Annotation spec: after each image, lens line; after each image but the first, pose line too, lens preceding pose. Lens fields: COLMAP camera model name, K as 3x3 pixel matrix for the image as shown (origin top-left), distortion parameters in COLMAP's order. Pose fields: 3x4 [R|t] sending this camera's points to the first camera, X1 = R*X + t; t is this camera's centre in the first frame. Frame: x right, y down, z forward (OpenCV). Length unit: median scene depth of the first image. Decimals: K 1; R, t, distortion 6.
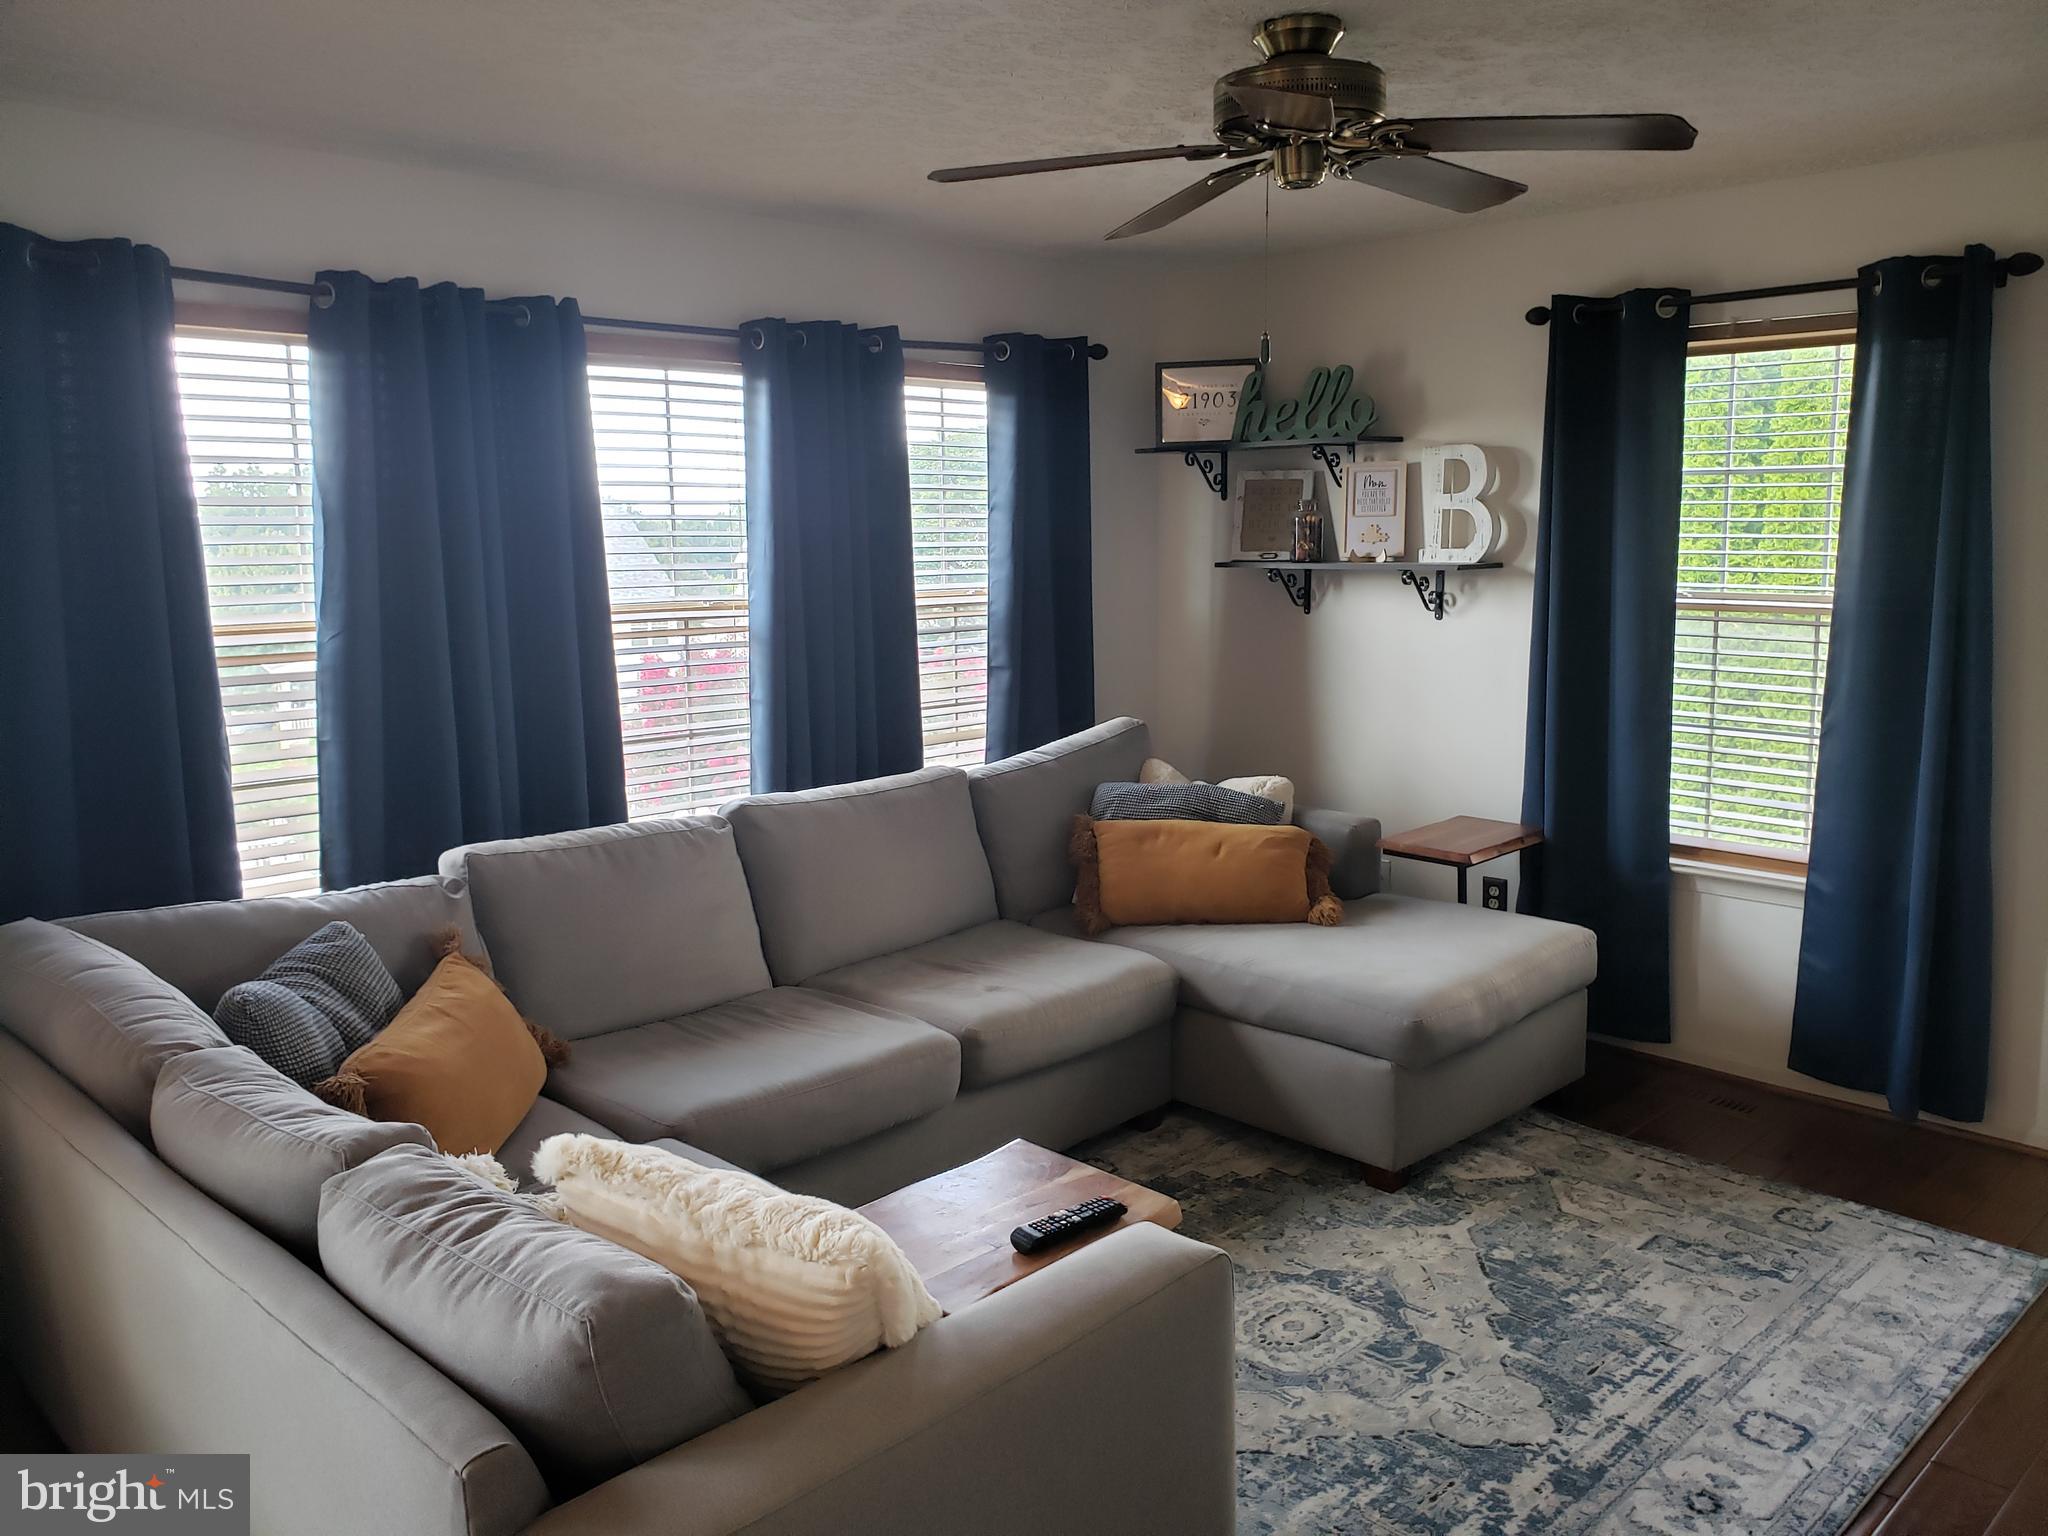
lens RADIAL K [[1612.5, 0, 1052.9], [0, 1612.5, 732.6], [0, 0, 1]] dist [0.020605, 0.006527]
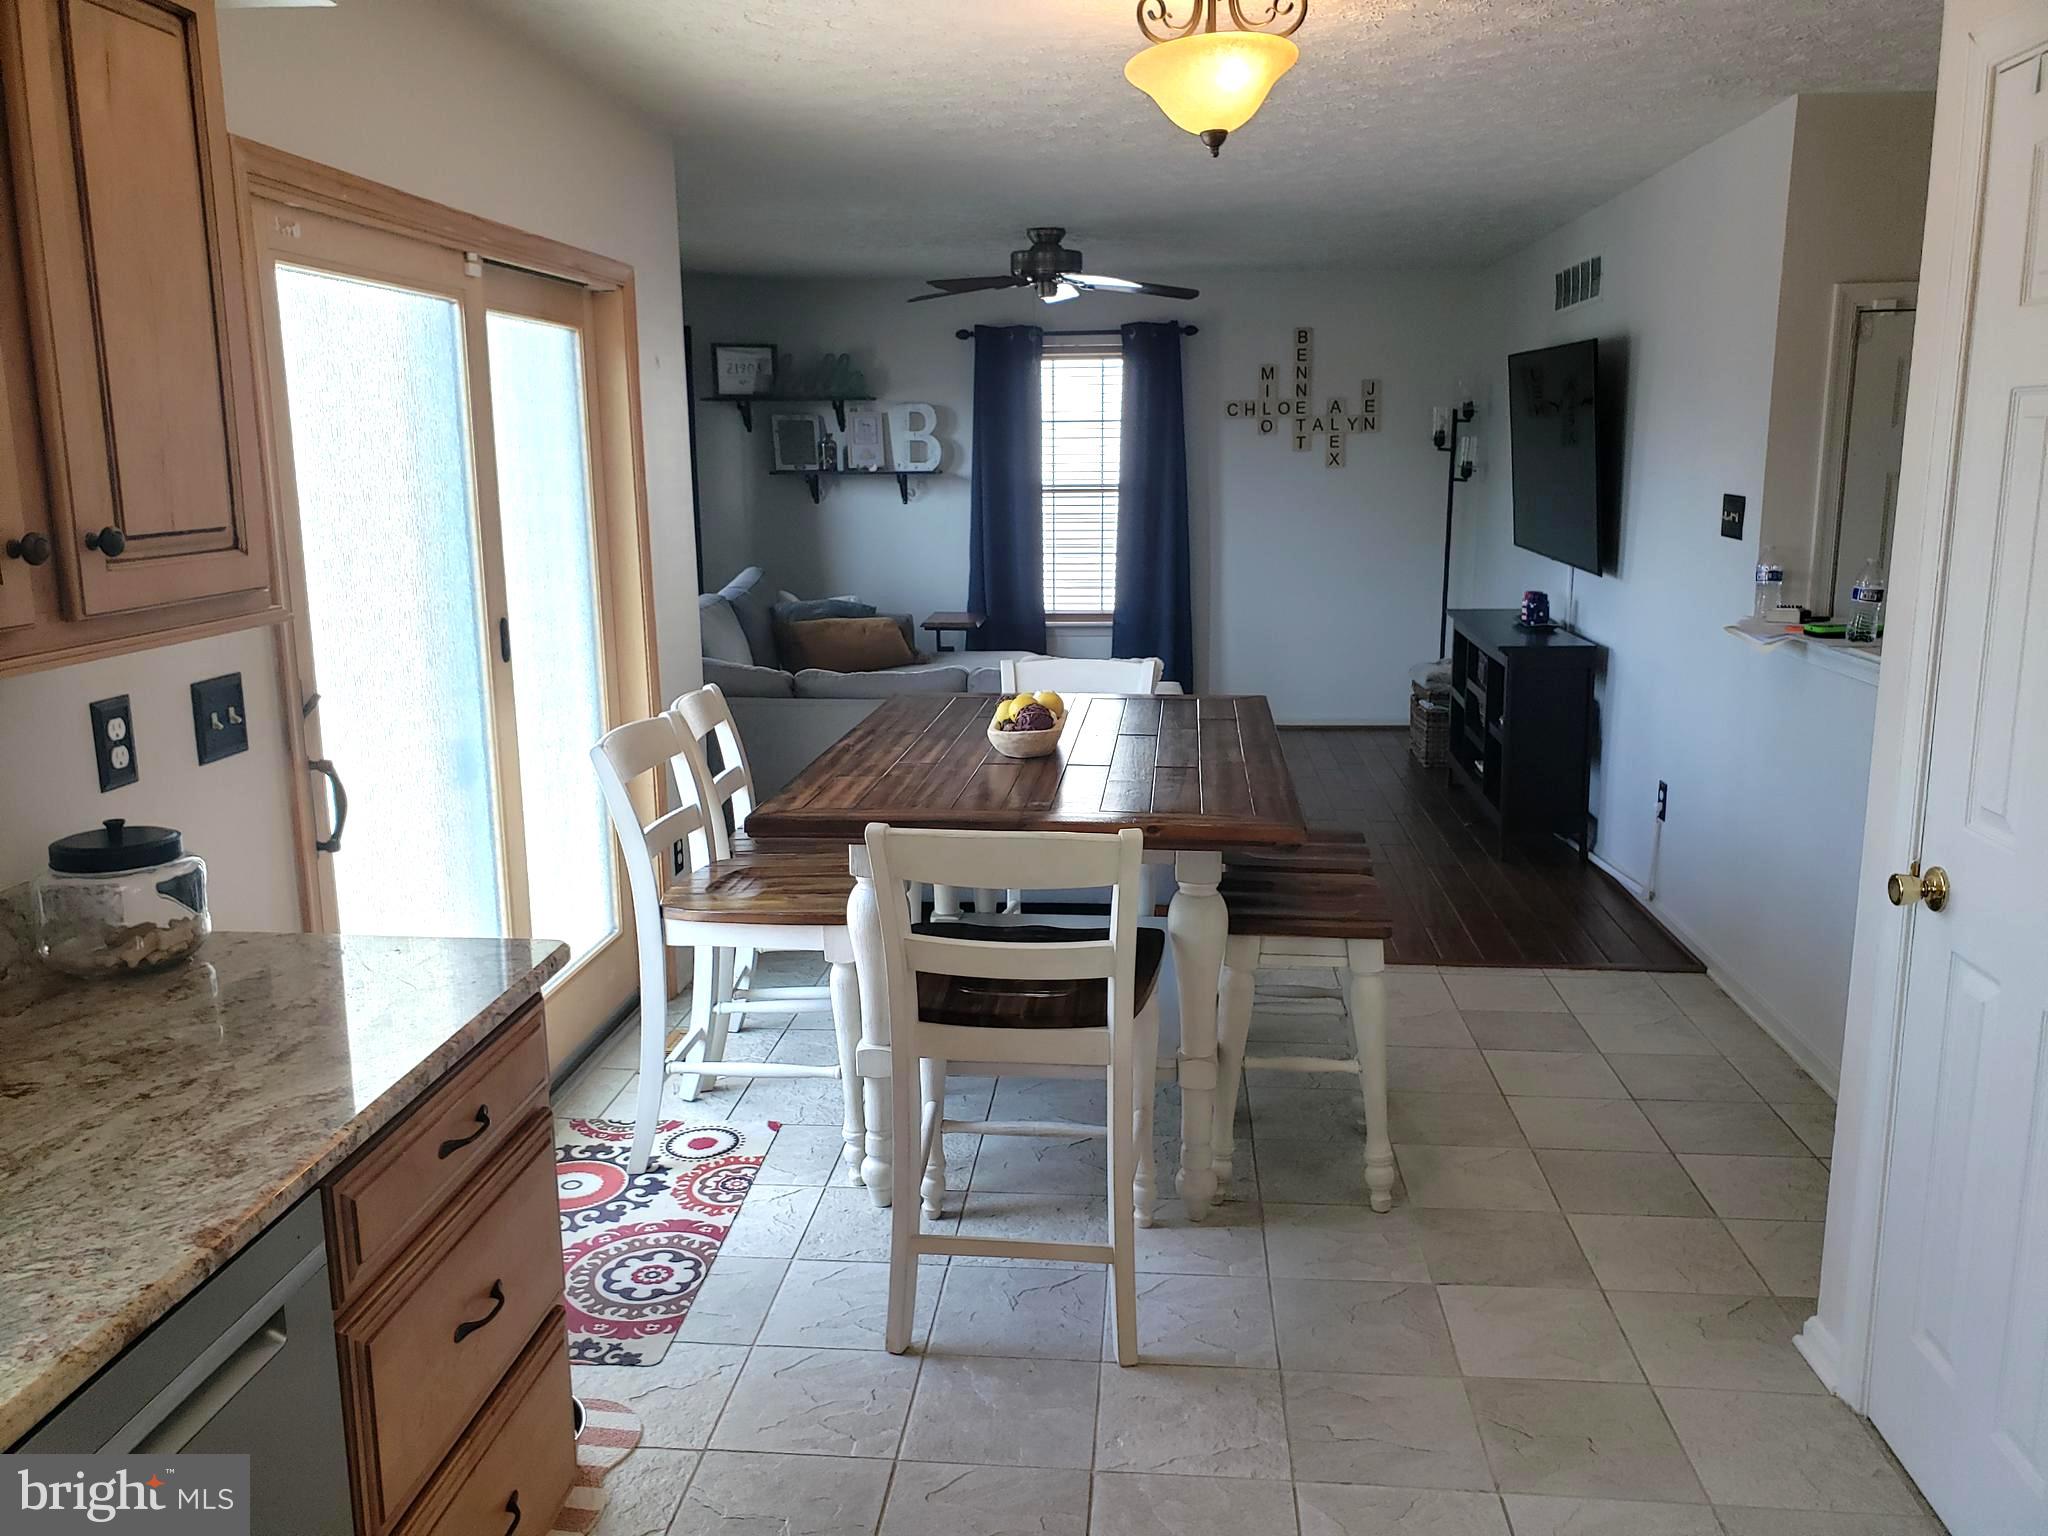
lens RADIAL K [[1612.5, 0, 1029.3], [0, 1612.5, 778.1], [0, 0, 1]] dist [0.020605, 0.006527]
pose [[0.767108, -0.131165, 0.627965, -1.001405], [0.090173, 0.991203, 0.096882, 0.086789], [-0.635148, -0.017694, 0.772187, -0.567333]]
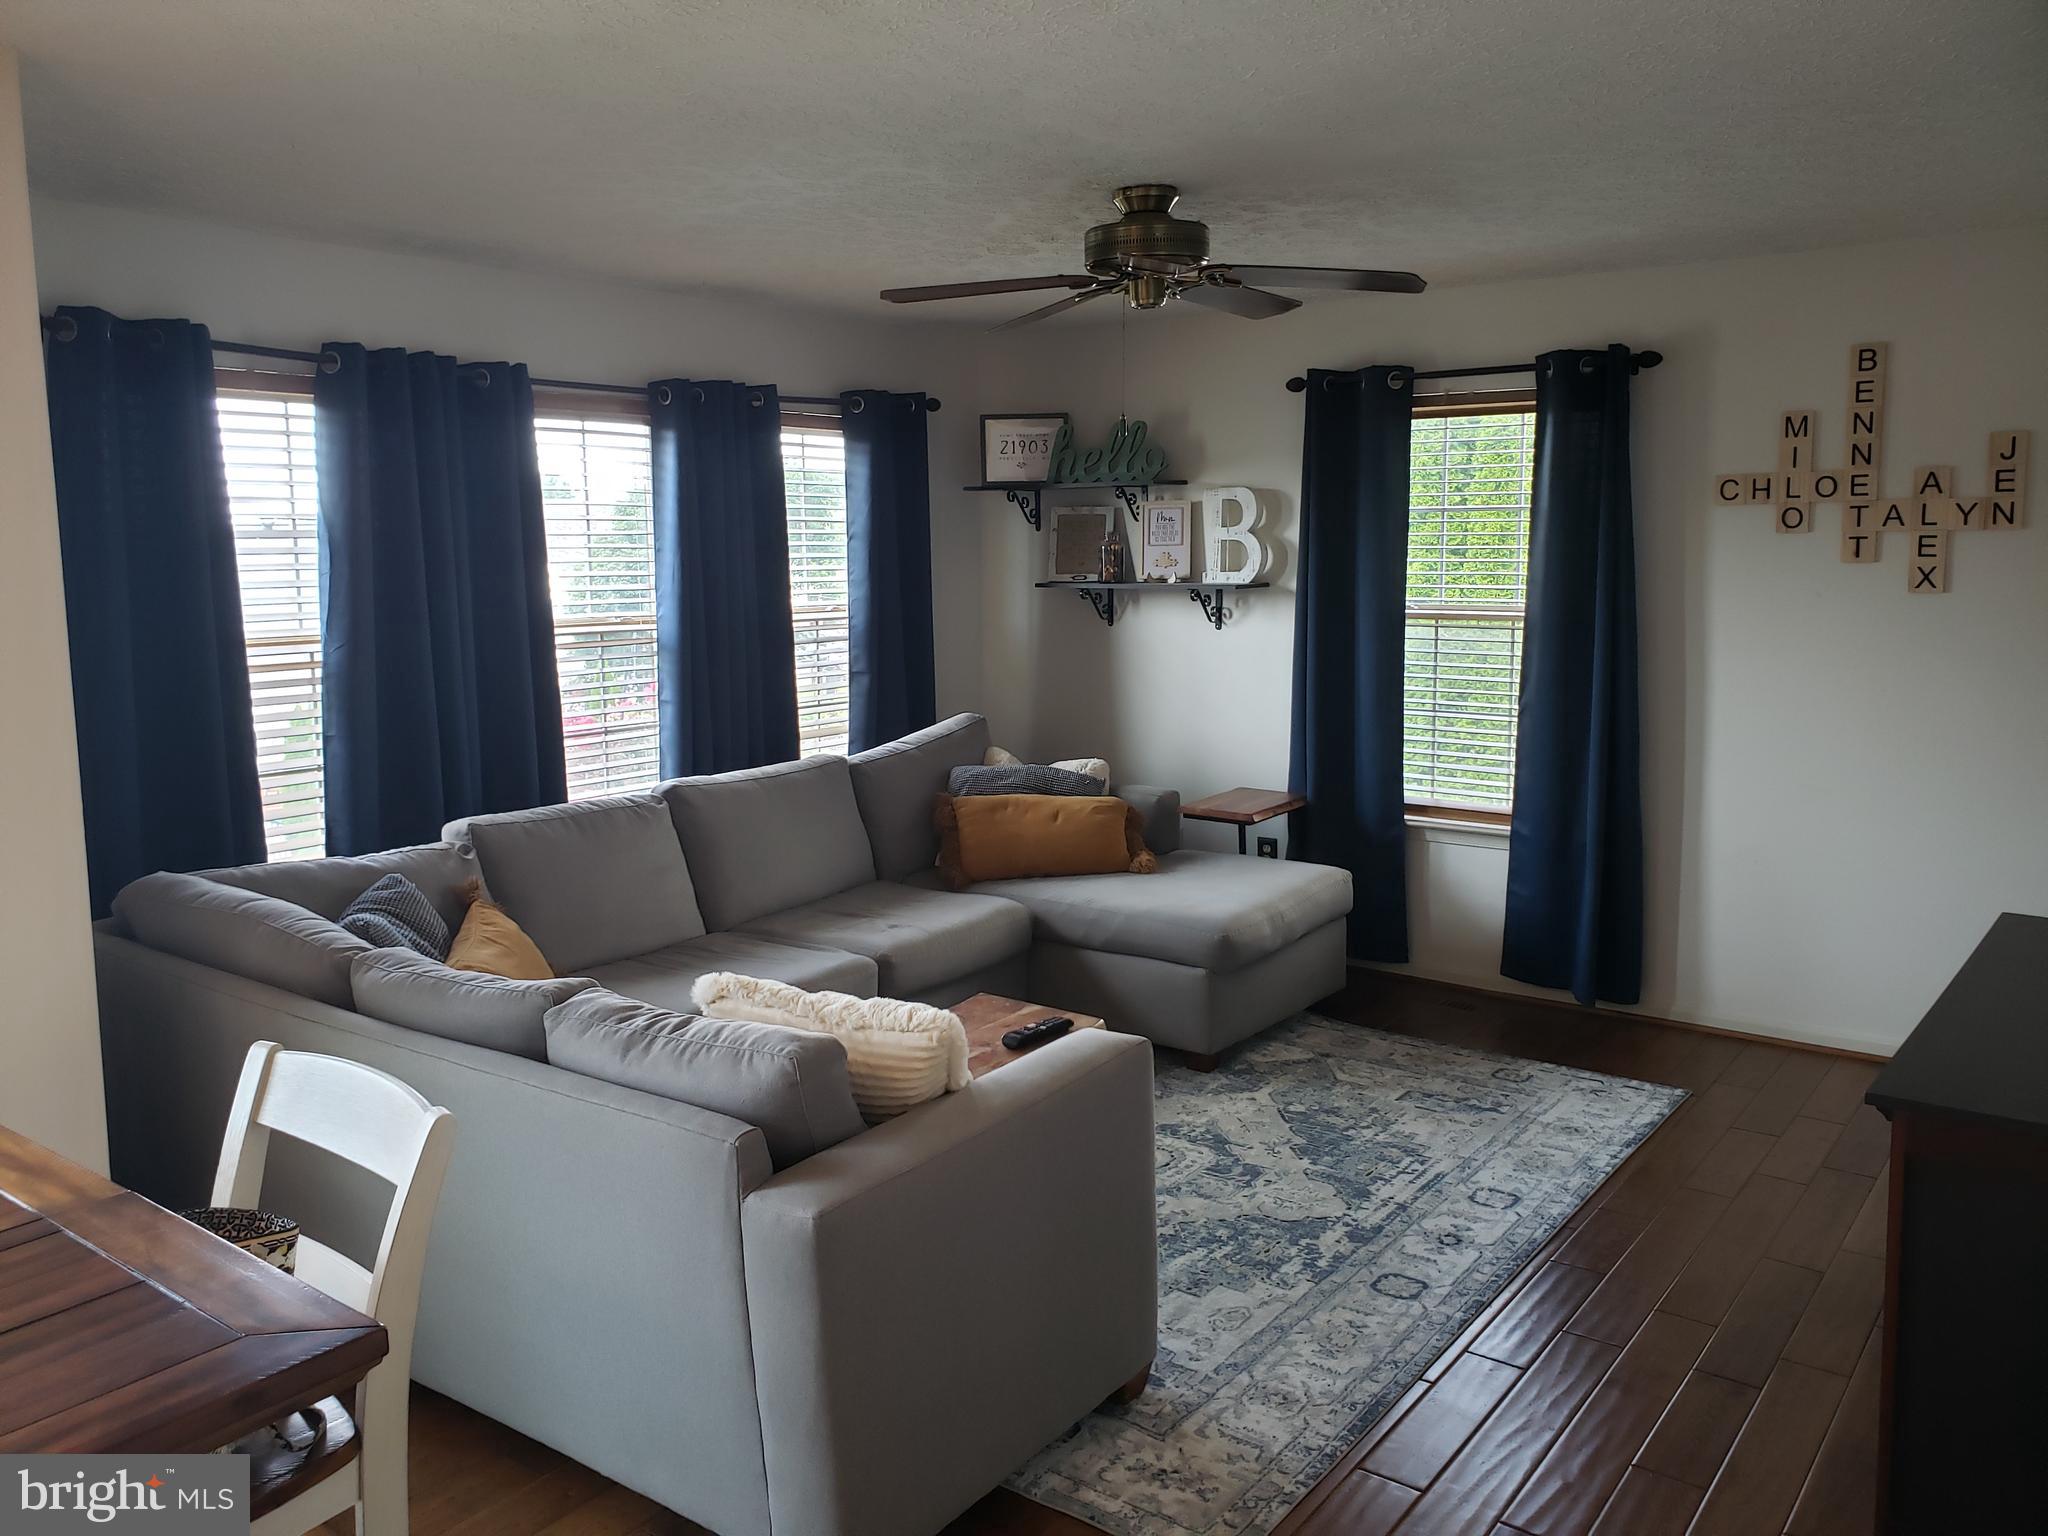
lens RADIAL K [[1612.5, 0, 1019.6], [0, 1612.5, 737.2], [0, 0, 1]] dist [0.020605, 0.006527]
pose [[0.989520, -0.017947, 0.143279, -0.108999], [0.019482, 0.999767, -0.009315, 0.025277], [-0.143079, 0.012009, 0.989638, -0.229731]]
